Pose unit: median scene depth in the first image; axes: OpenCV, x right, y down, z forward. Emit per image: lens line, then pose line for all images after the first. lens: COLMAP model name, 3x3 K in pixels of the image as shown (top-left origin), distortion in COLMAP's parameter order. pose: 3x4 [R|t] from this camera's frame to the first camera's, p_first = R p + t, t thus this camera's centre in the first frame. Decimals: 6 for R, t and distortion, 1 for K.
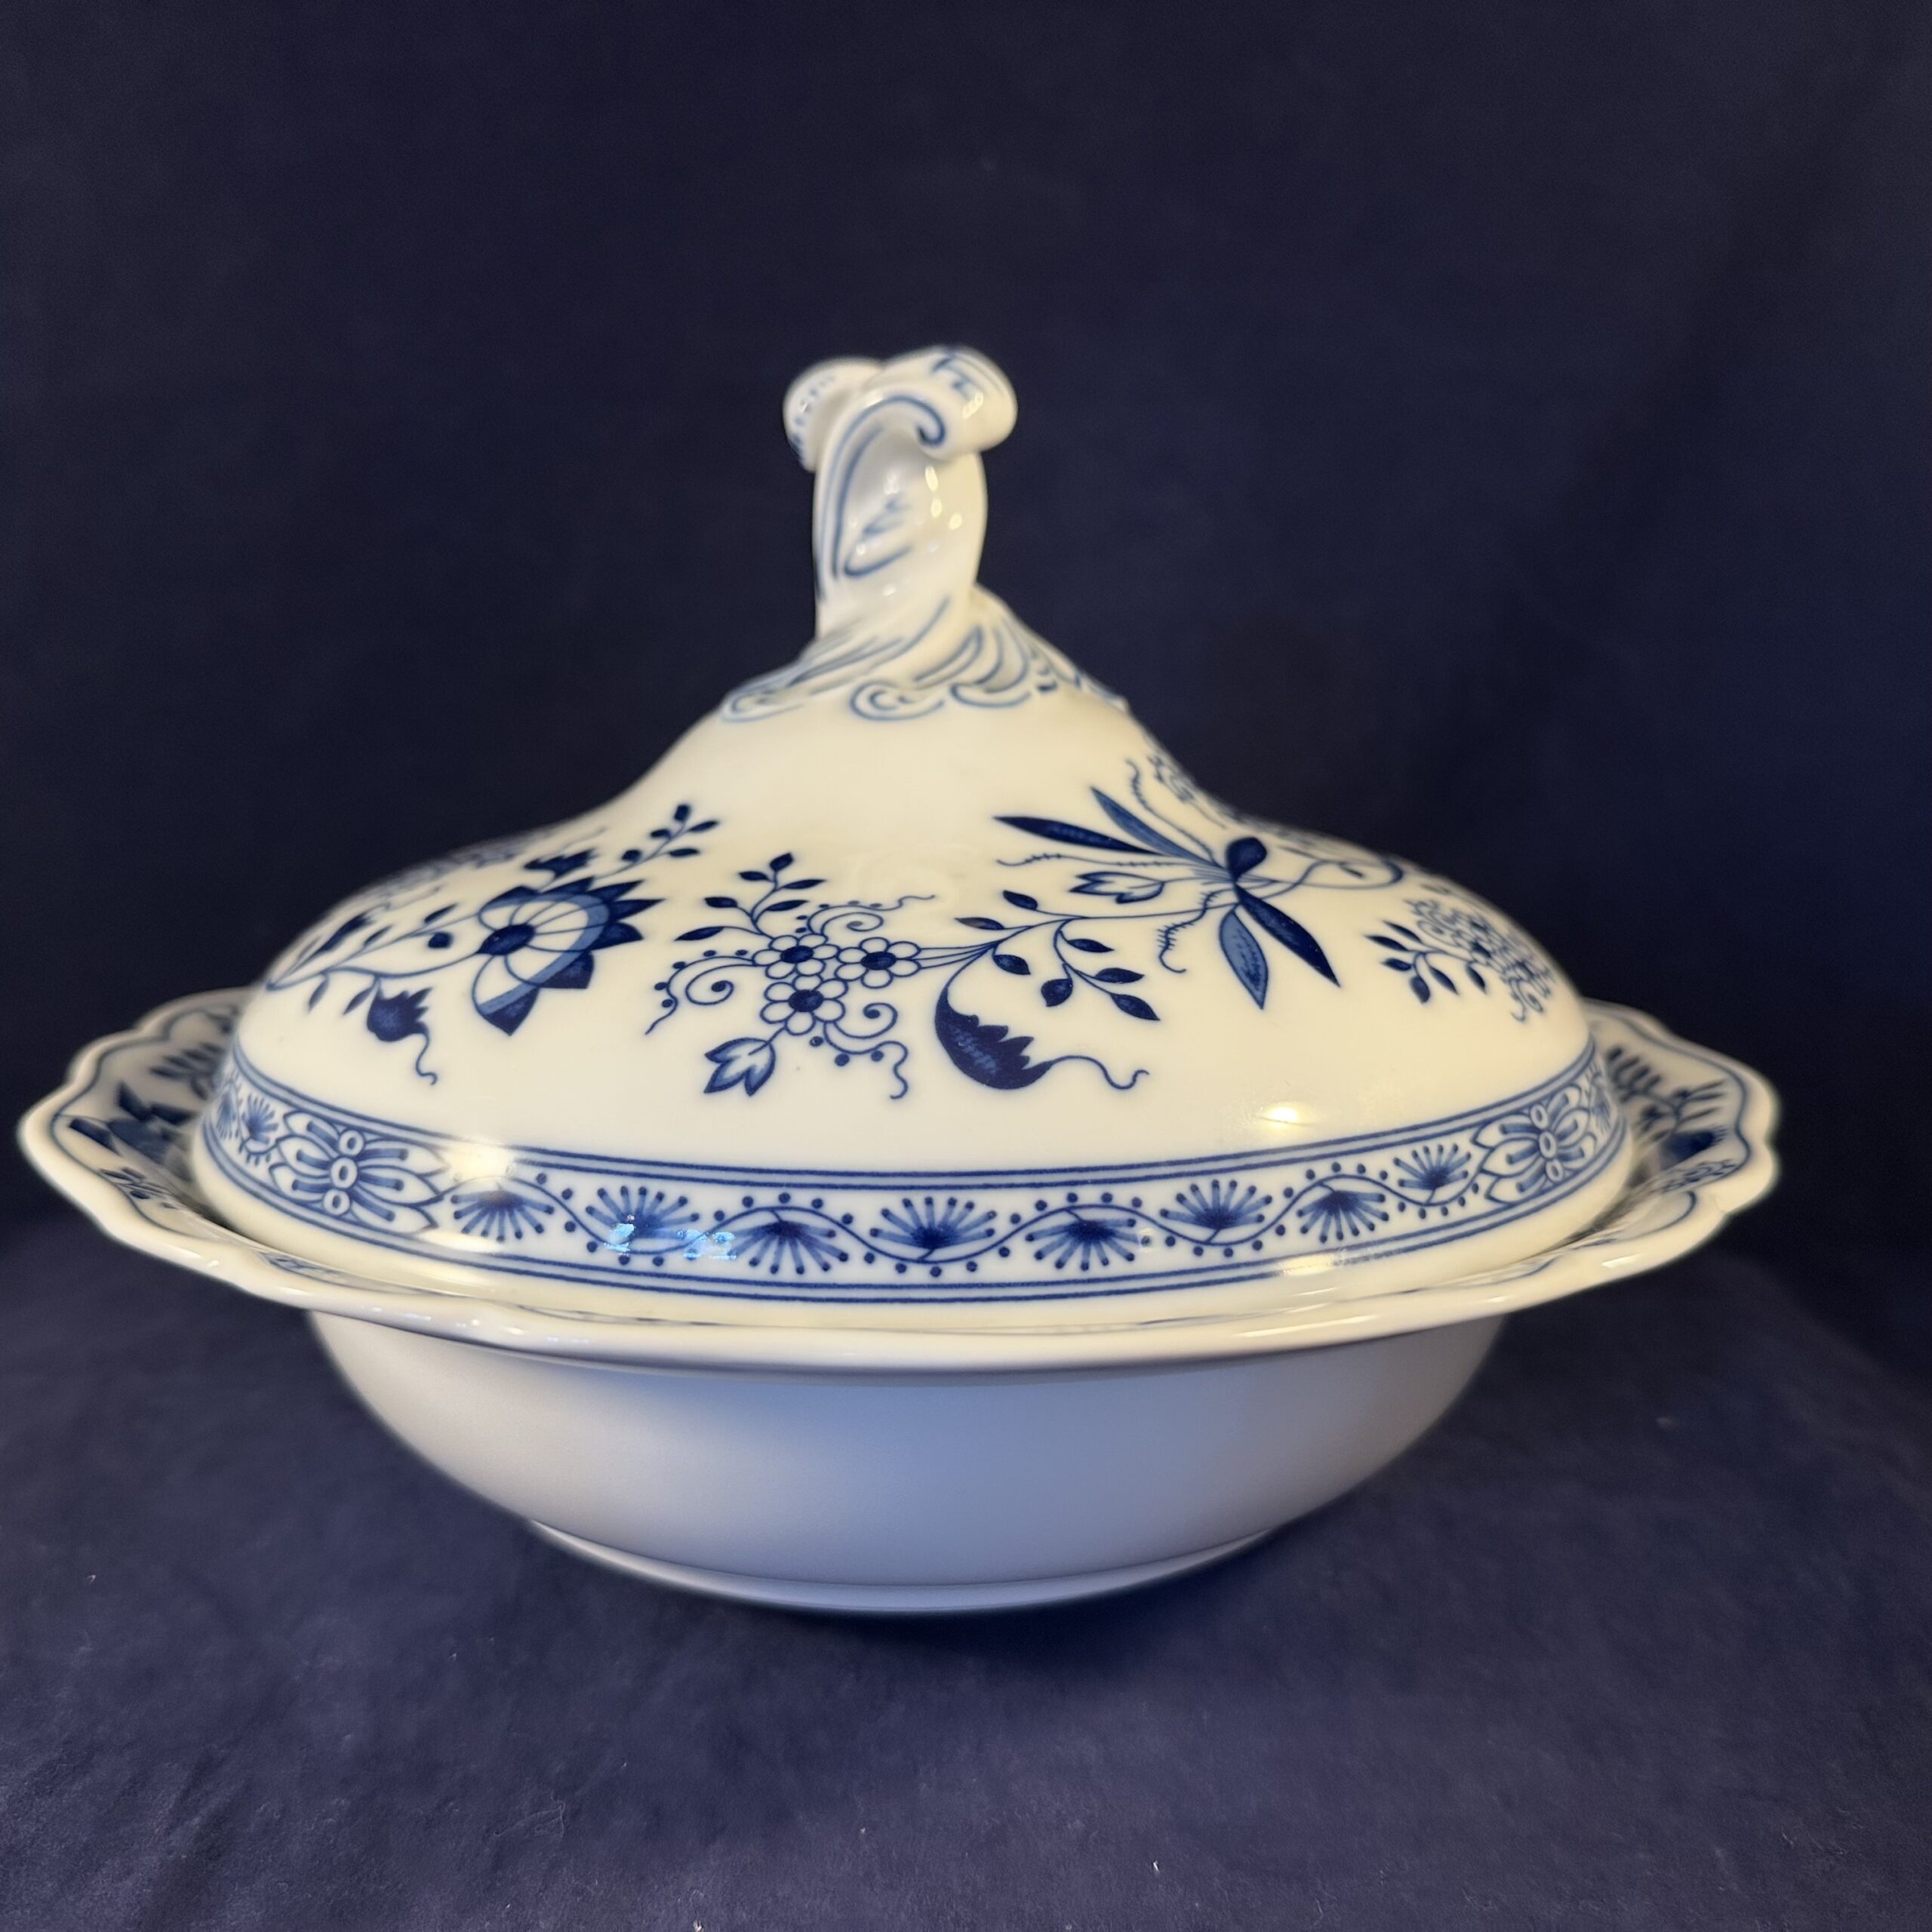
lens RADIAL K [[1907.0, 0, 966.0], [0, 1907.0, 966.0], [0, 0, 1]] dist [0.123358, -0.405248]
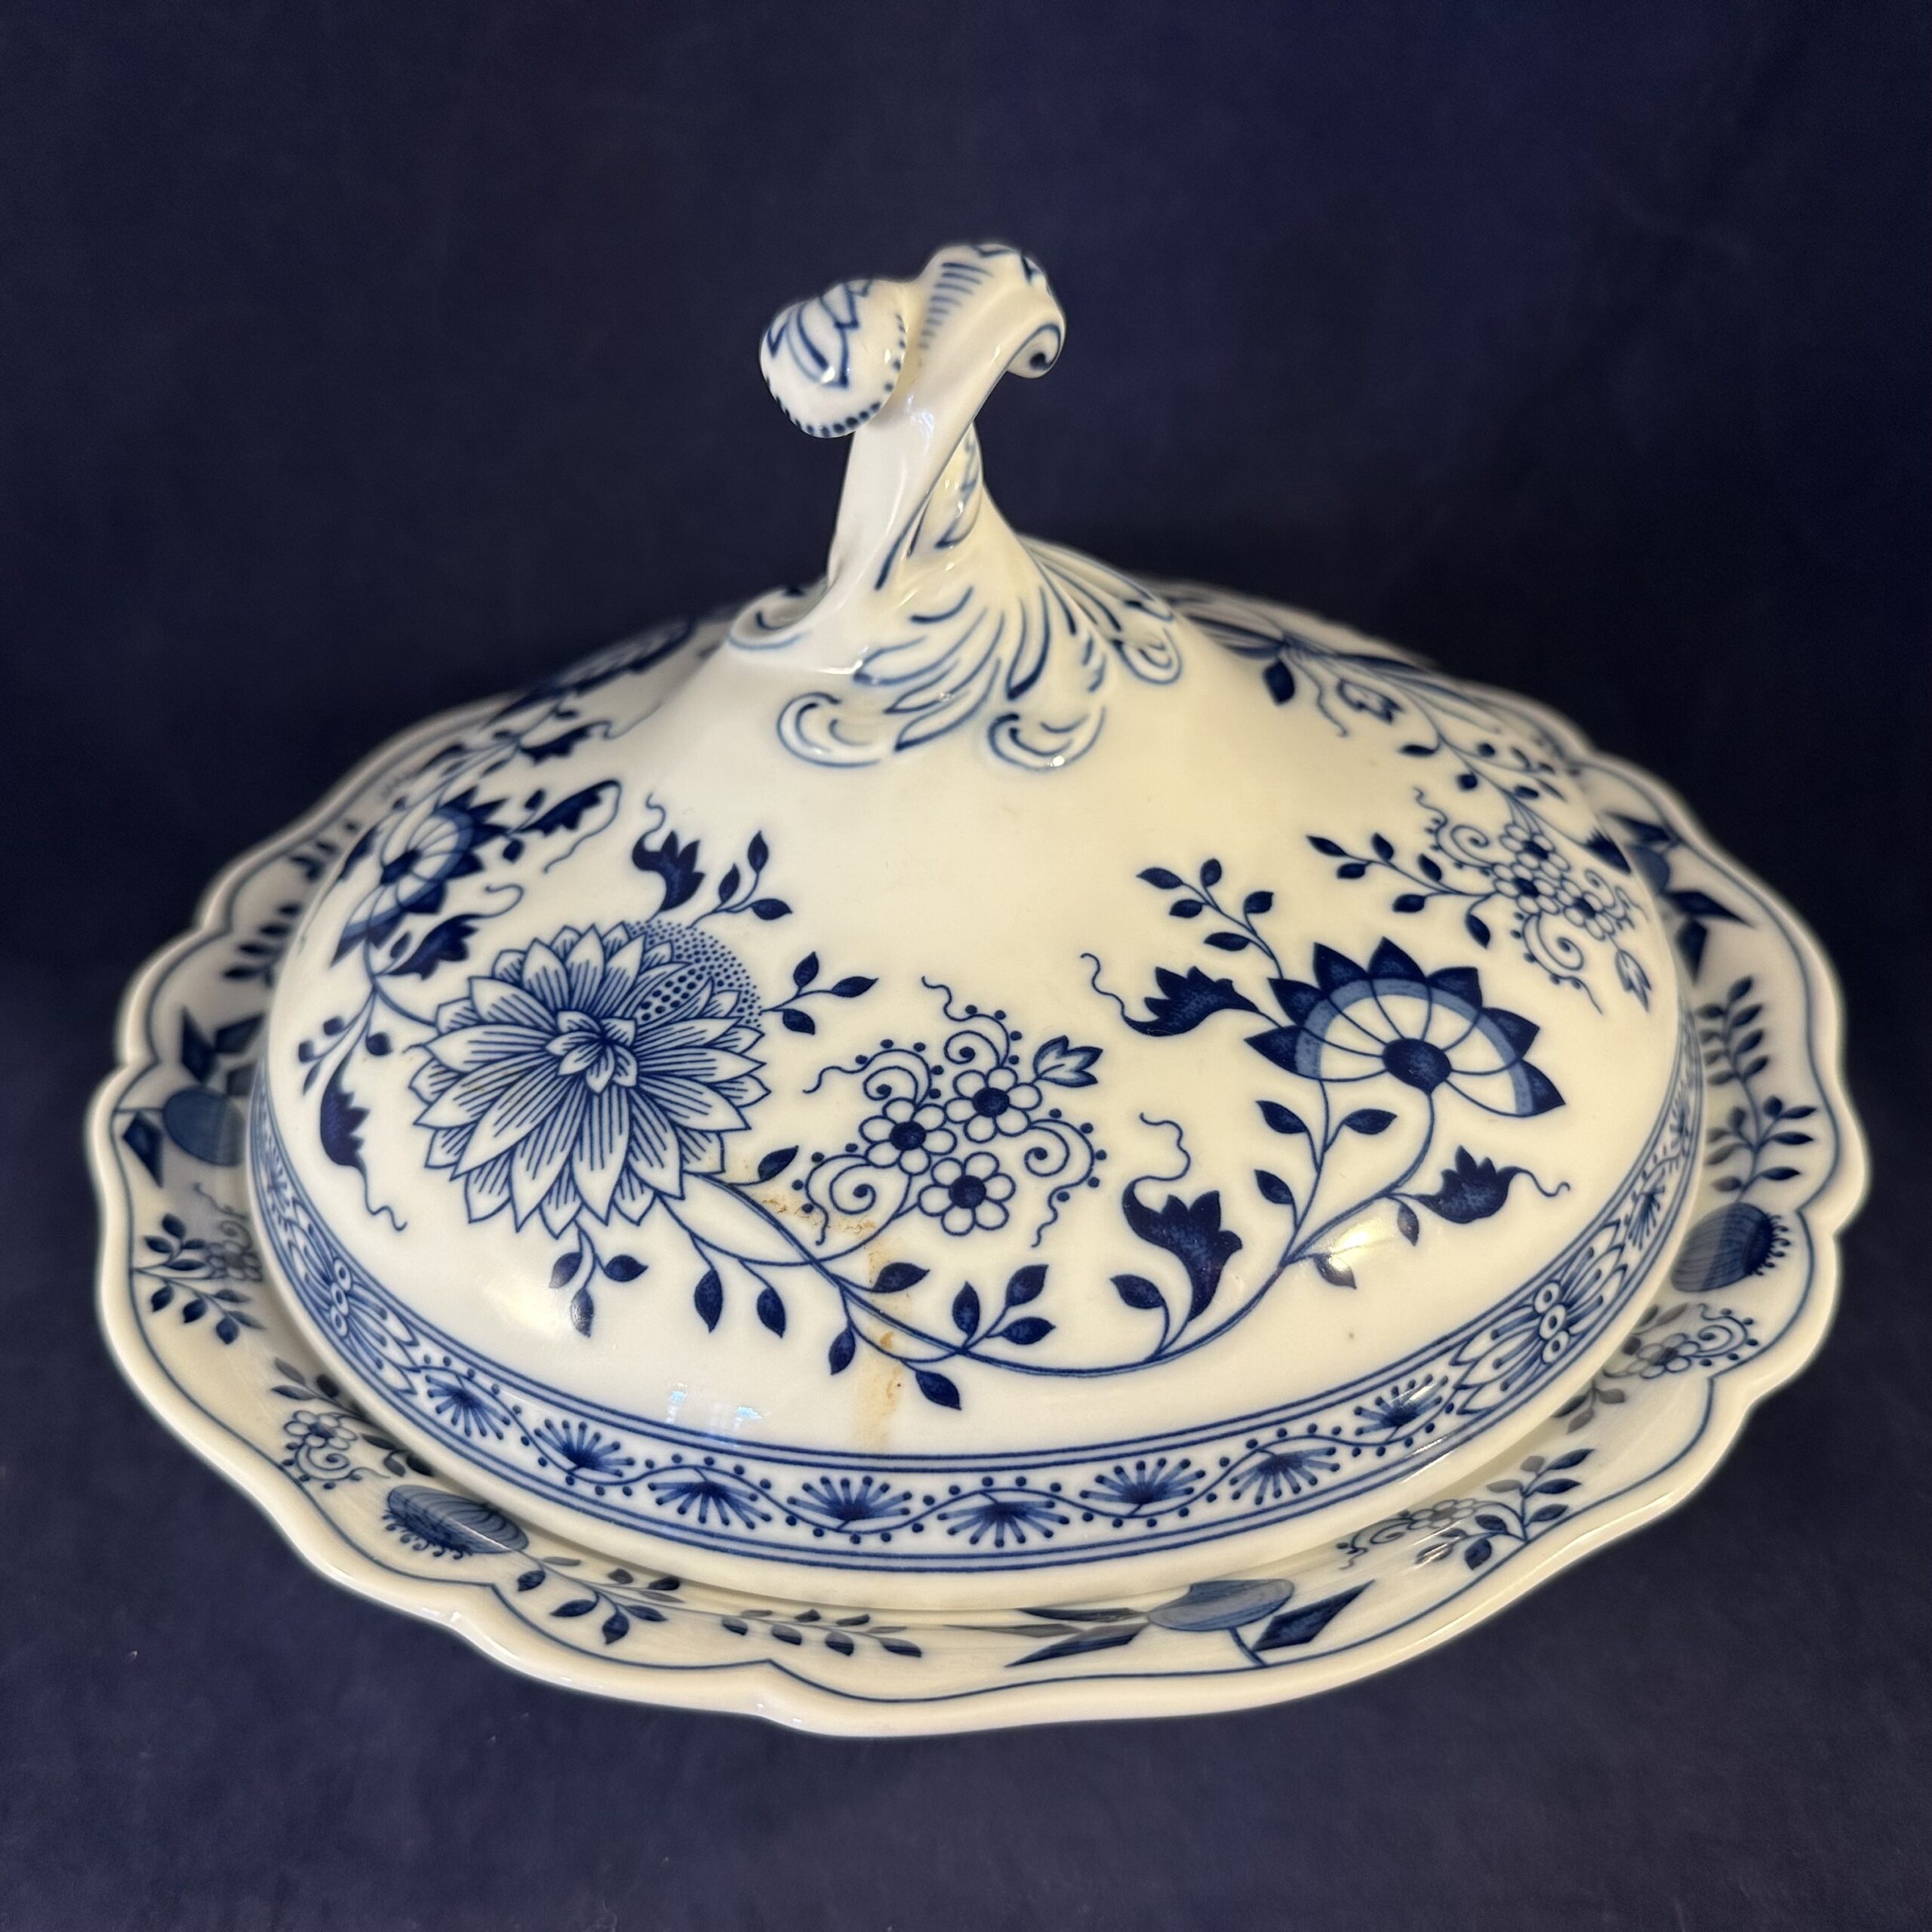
lens RADIAL K [[1907.0, 0, 966.0], [0, 1907.0, 966.0], [0, 0, 1]] dist [0.123358, -0.405248]
pose [[0.162283, -0.598138, 0.784790, -1.031634], [0.221114, 0.797151, 0.561836, -0.661209], [-0.961651, 0.082352, 0.261621, 0.998918]]
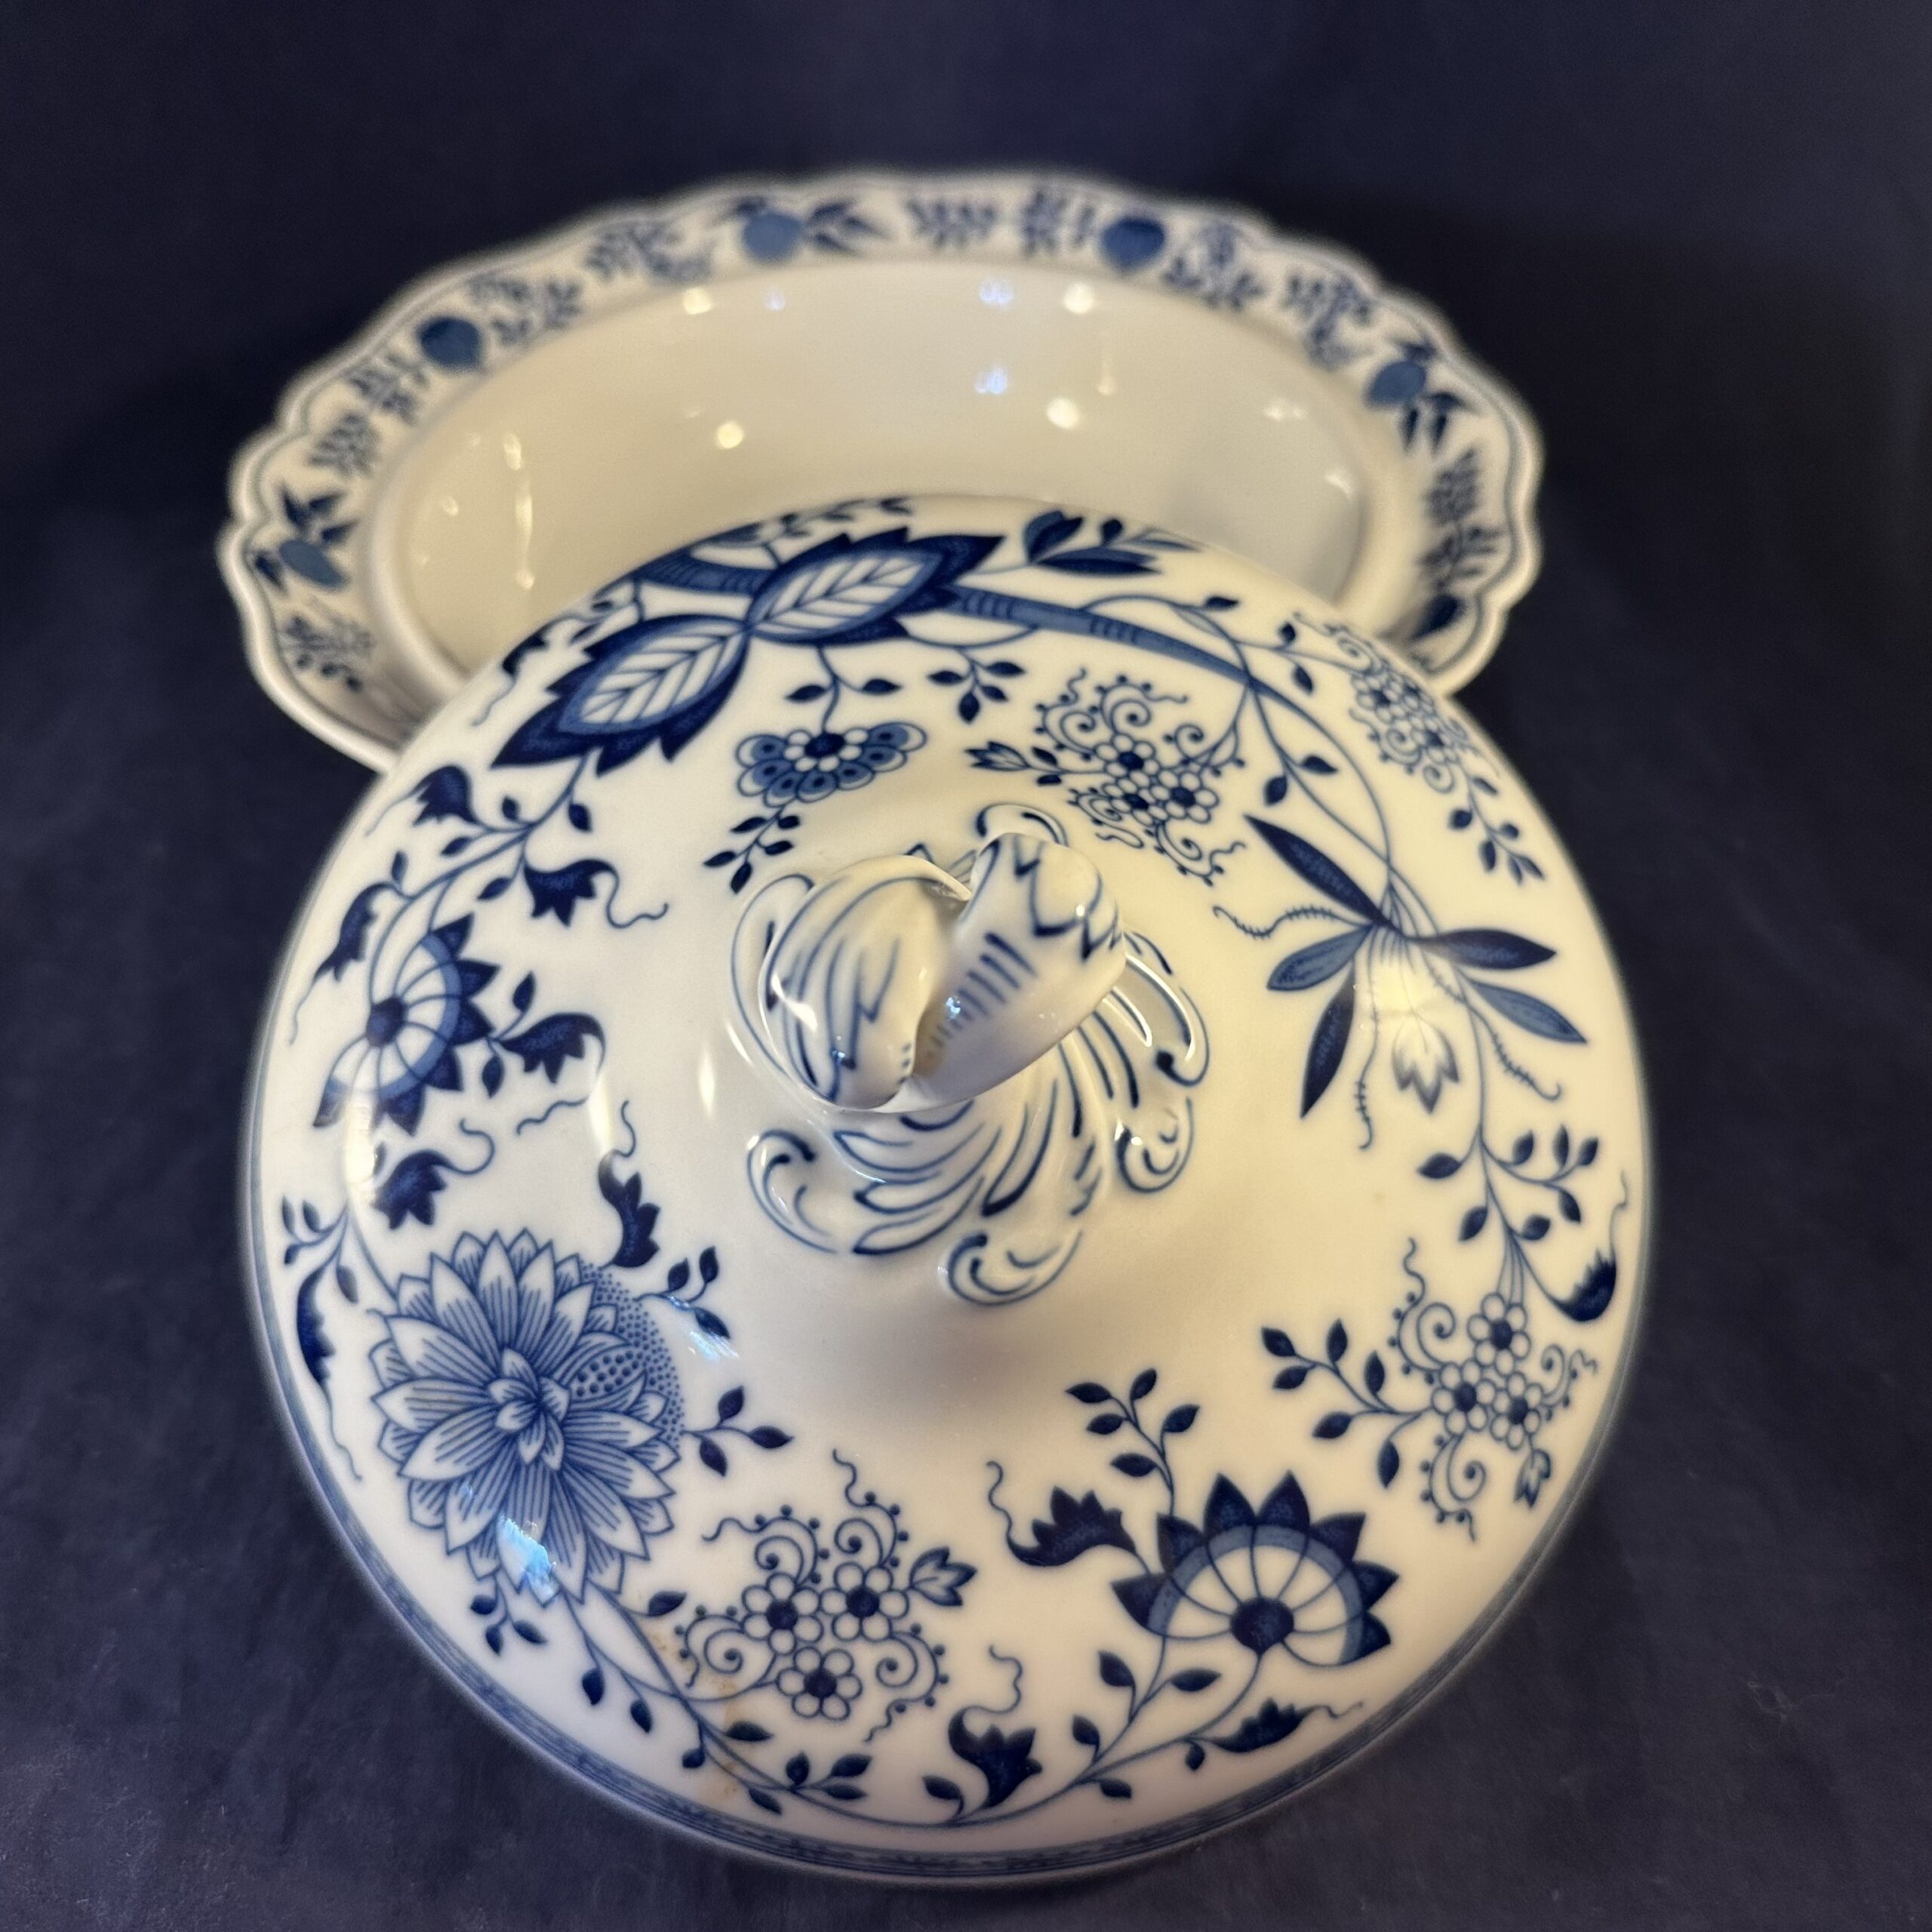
lens RADIAL K [[1907.0, 0, 966.0], [0, 1907.0, 966.0], [0, 0, 1]] dist [0.123358, -0.405248]
pose [[0.387309, -0.888475, 0.246180, -0.249320], [0.147568, 0.323320, 0.934713, -1.162932], [-0.910064, -0.325694, 0.256335, 1.032980]]
